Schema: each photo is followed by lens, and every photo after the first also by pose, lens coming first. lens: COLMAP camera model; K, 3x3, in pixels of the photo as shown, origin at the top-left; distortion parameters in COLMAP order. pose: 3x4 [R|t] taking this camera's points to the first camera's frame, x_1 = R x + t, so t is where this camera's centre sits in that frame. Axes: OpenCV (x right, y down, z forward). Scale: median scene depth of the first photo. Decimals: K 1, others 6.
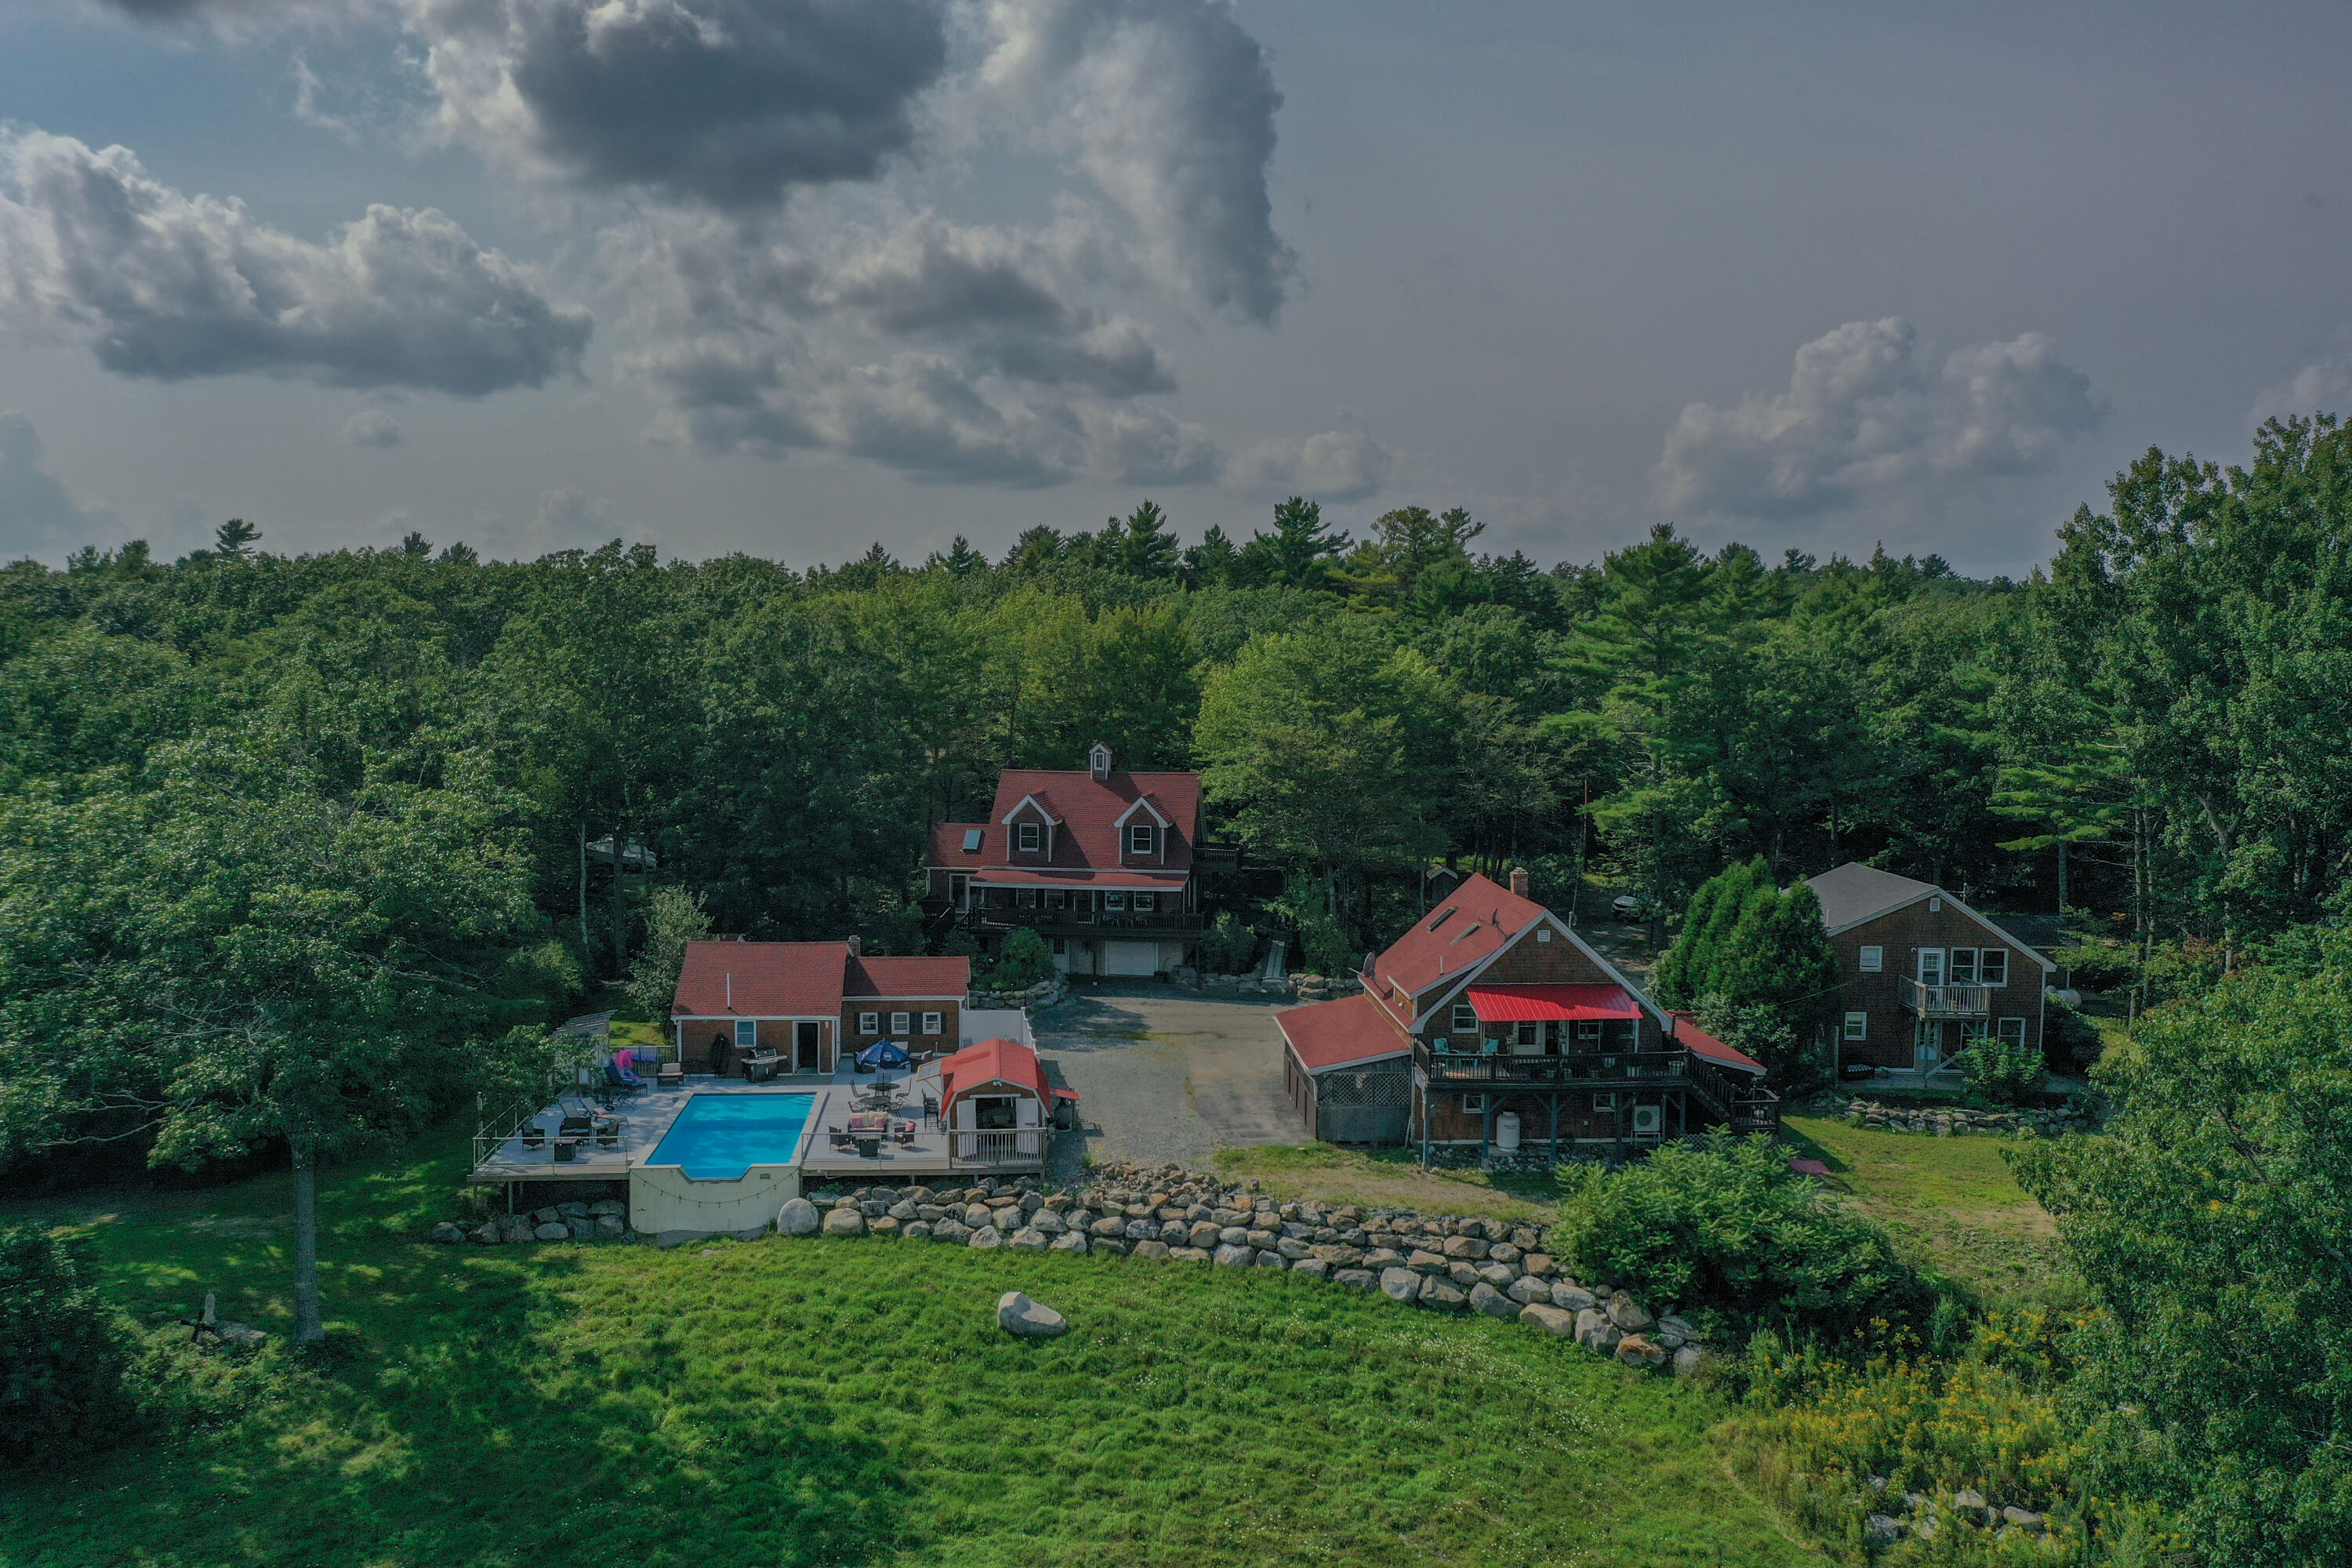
lens RADIAL K [[1812.2, 0, 1176.0], [0, 1812.2, 784.0], [0, 0, 1]] dist [-0.008621, -0.003059]
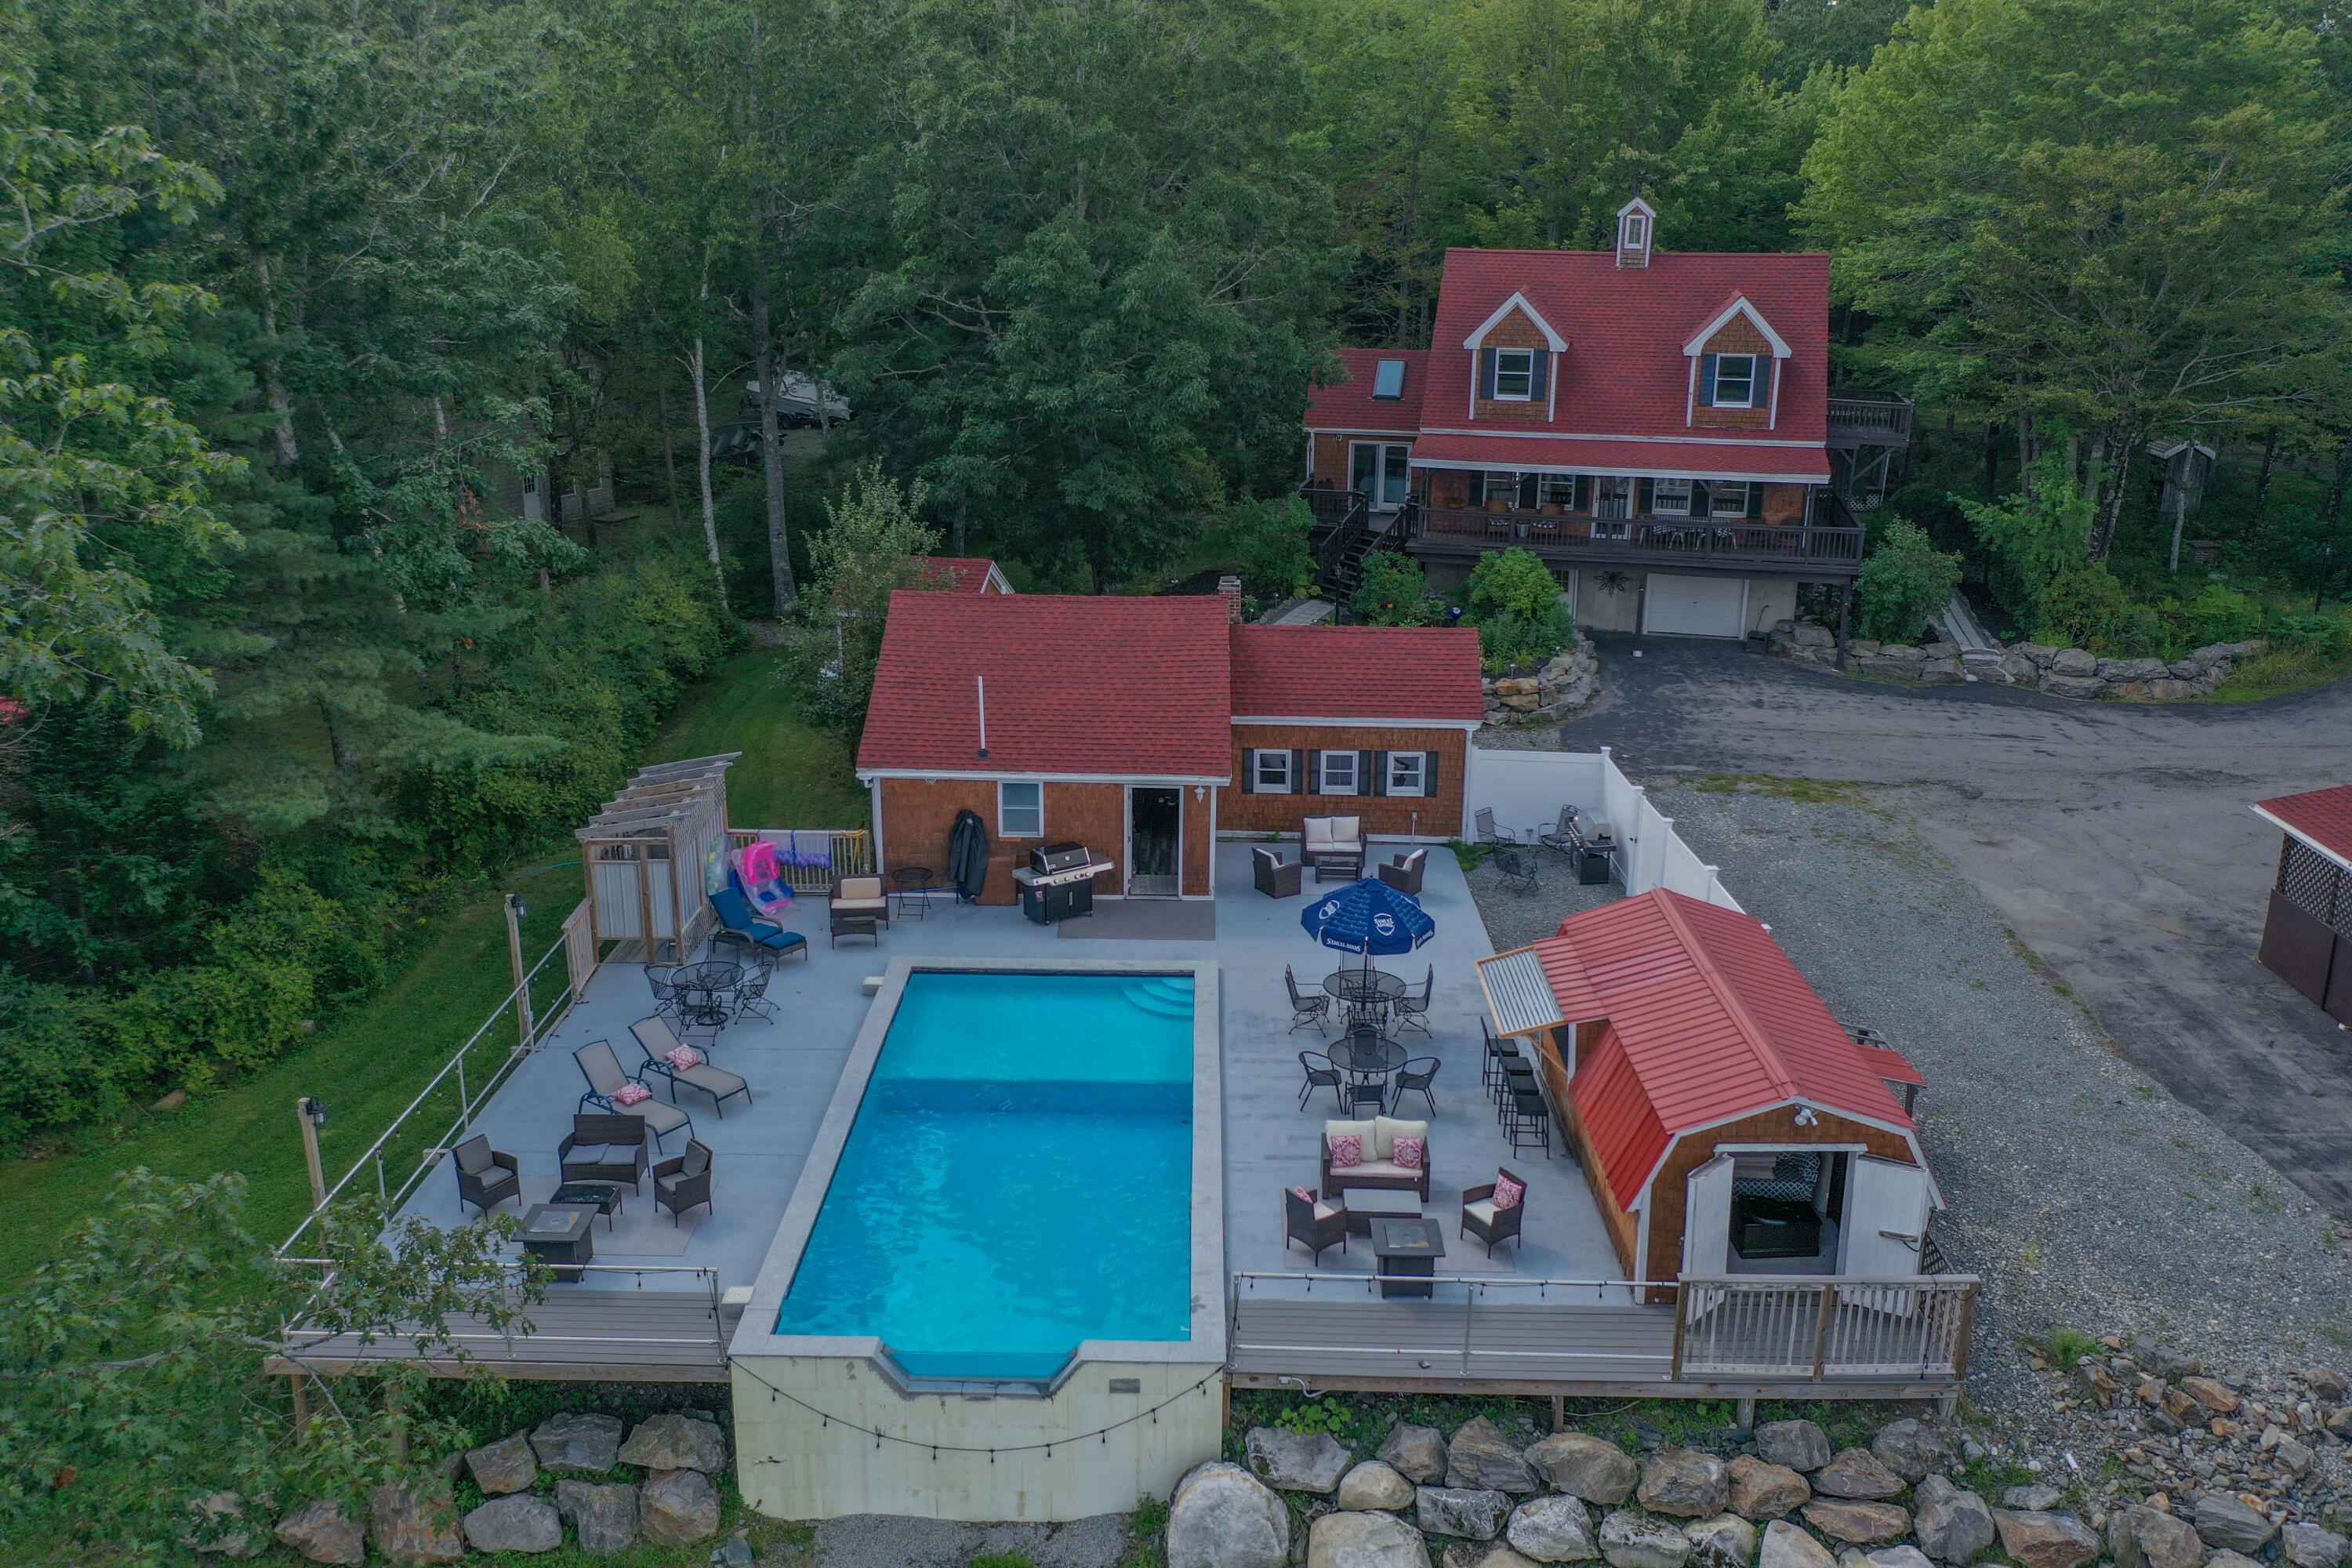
lens RADIAL K [[1812.2, 0, 1176.0], [0, 1812.2, 784.0], [0, 0, 1]] dist [-0.008621, -0.003059]
pose [[0.993097, 0.033866, -0.112304, -0.147268], [-0.005623, 0.970060, 0.242802, 0.022271], [0.117164, -0.240494, 0.963553, 0.565393]]
